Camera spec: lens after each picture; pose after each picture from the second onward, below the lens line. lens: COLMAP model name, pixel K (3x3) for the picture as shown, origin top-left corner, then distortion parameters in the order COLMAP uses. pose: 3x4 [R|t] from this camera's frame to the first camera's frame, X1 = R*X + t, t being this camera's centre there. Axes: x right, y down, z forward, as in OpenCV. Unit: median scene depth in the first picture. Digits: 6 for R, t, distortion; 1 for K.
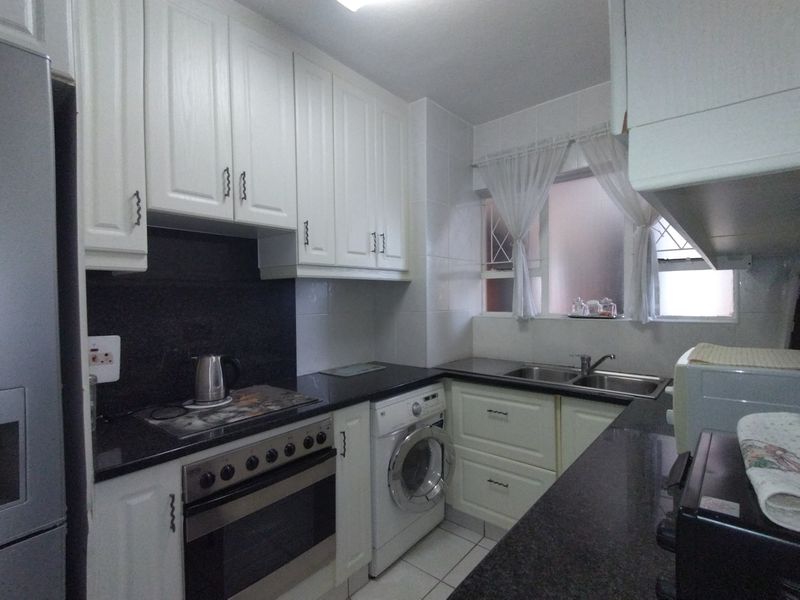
lens RADIAL K [[400.5, 0, 400.0], [0, 400.5, 300.0], [0, 0, 1]] dist [0.046699, -0.017586]
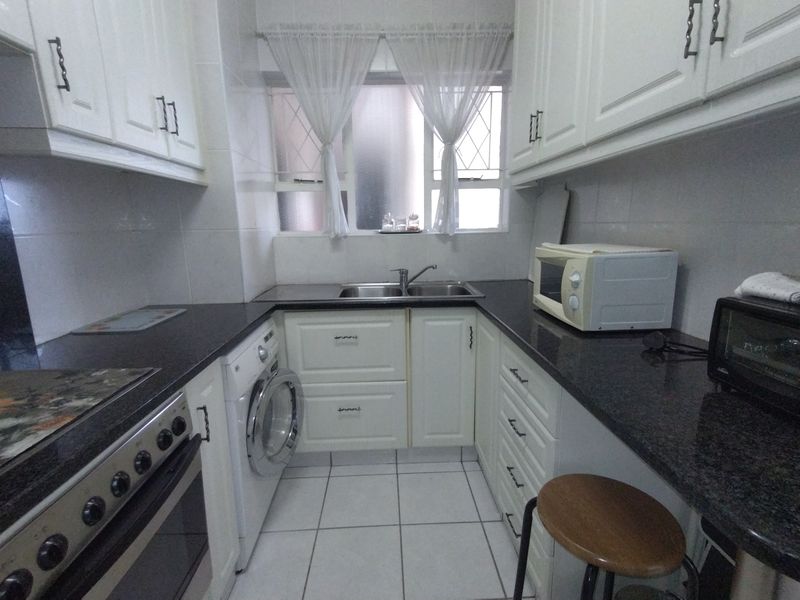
lens RADIAL K [[400.5, 0, 400.0], [0, 400.5, 300.0], [0, 0, 1]] dist [0.046699, -0.017586]
pose [[0.743612, -0.130414, 0.655769, -0.282732], [0.015273, 0.983850, 0.178340, 0.037779], [-0.668437, -0.122600, 0.733595, 0.288008]]
